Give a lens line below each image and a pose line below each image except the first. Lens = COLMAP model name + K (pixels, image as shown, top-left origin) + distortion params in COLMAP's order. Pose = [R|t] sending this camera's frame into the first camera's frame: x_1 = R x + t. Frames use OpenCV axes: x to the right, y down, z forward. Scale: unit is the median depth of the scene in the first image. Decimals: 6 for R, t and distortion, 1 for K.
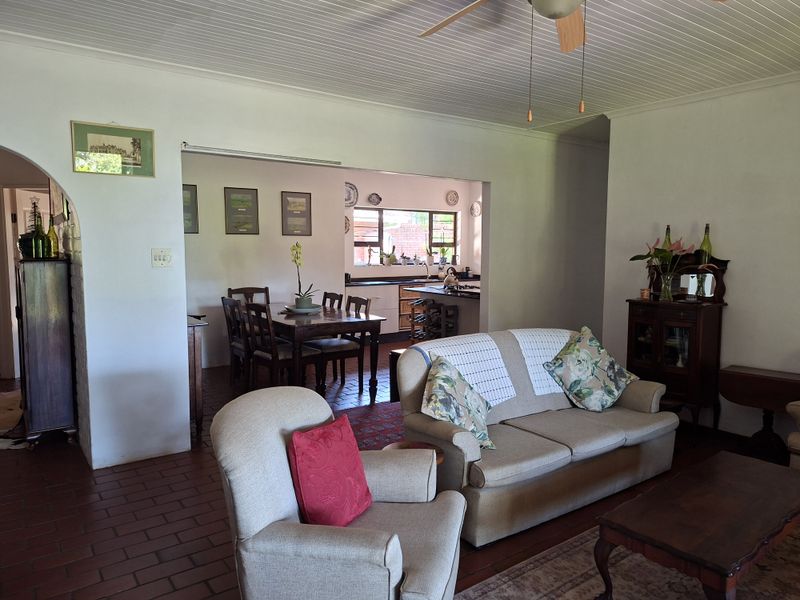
lens RADIAL K [[549.6, 0, 406.8], [0, 549.6, 295.9], [0, 0, 1]] dist [0.061575, -0.068173]
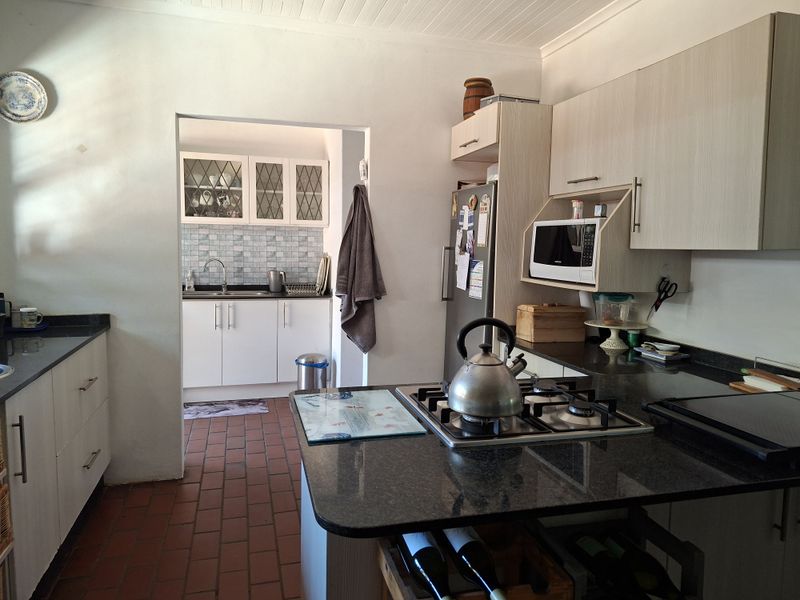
lens RADIAL K [[549.6, 0, 404.2], [0, 549.6, 300.9], [0, 0, 1]] dist [0.061575, -0.068173]
pose [[0.337703, -0.096157, 0.936328, -0.175086], [0.061975, 0.994881, 0.079818, -0.110216], [-0.939210, 0.031074, 0.341933, 1.320310]]
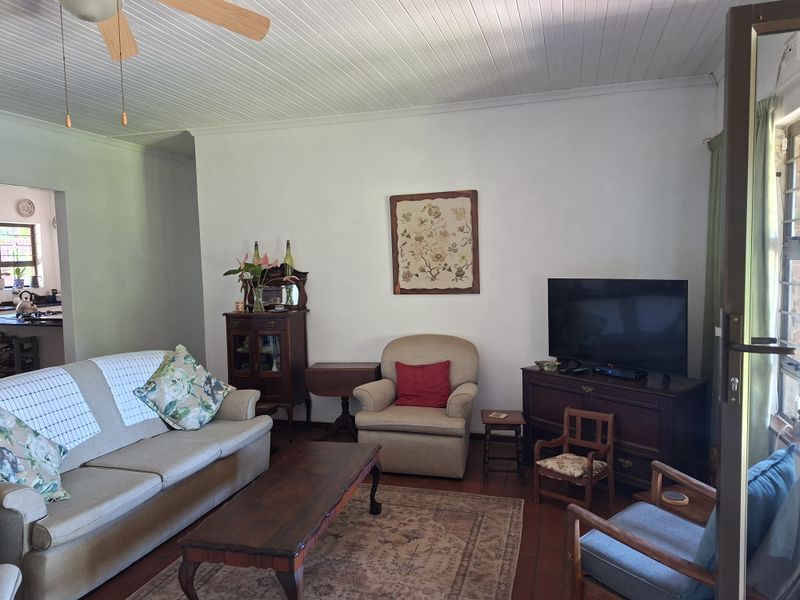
lens RADIAL K [[549.6, 0, 396.3], [0, 549.6, 298.3], [0, 0, 1]] dist [0.061575, -0.068173]
pose [[0.802143, -0.065678, 0.593508, 0.042089], [0.078778, 0.996885, 0.003845, -0.000041], [-0.591912, 0.043672, 0.804819, -0.014165]]
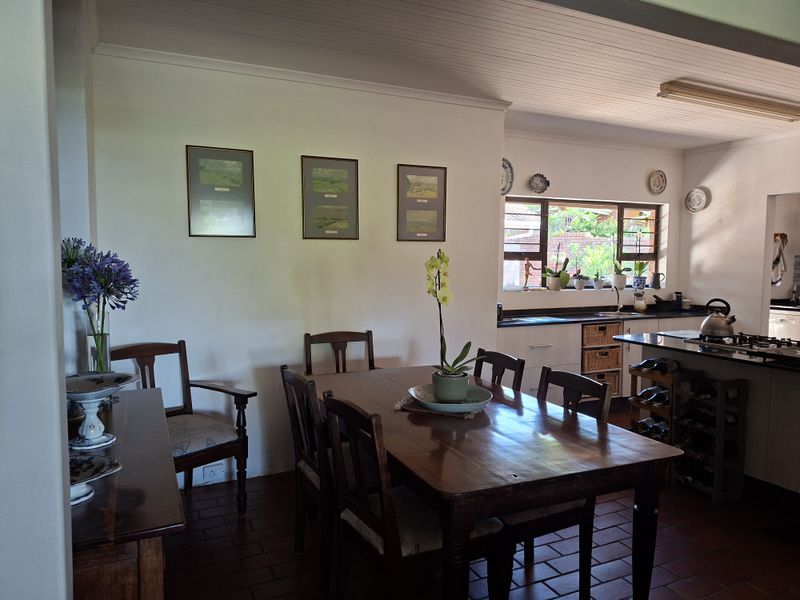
lens RADIAL K [[549.6, 0, 403.6], [0, 549.6, 299.6], [0, 0, 1]] dist [0.061575, -0.068173]
pose [[0.983657, 0.012684, -0.179608, -0.159722], [-0.015824, 0.999746, -0.016058, -0.054028], [0.179358, 0.018637, 0.983607, 0.604103]]
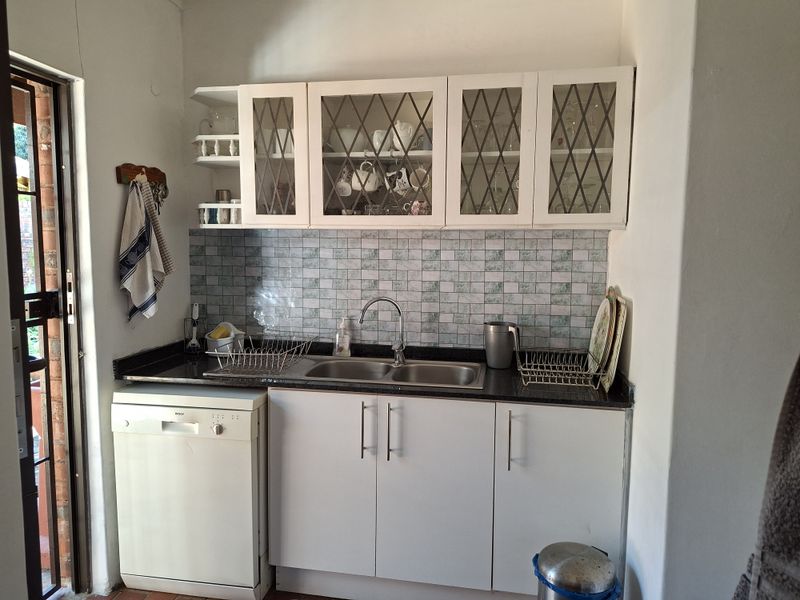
lens RADIAL K [[549.6, 0, 404.0], [0, 549.6, 296.0], [0, 0, 1]] dist [0.061575, -0.068173]
pose [[0.719762, -0.065948, 0.691081, 0.320904], [0.053992, 0.997780, 0.038983, -0.147250], [-0.692118, 0.009255, 0.721725, 1.605458]]
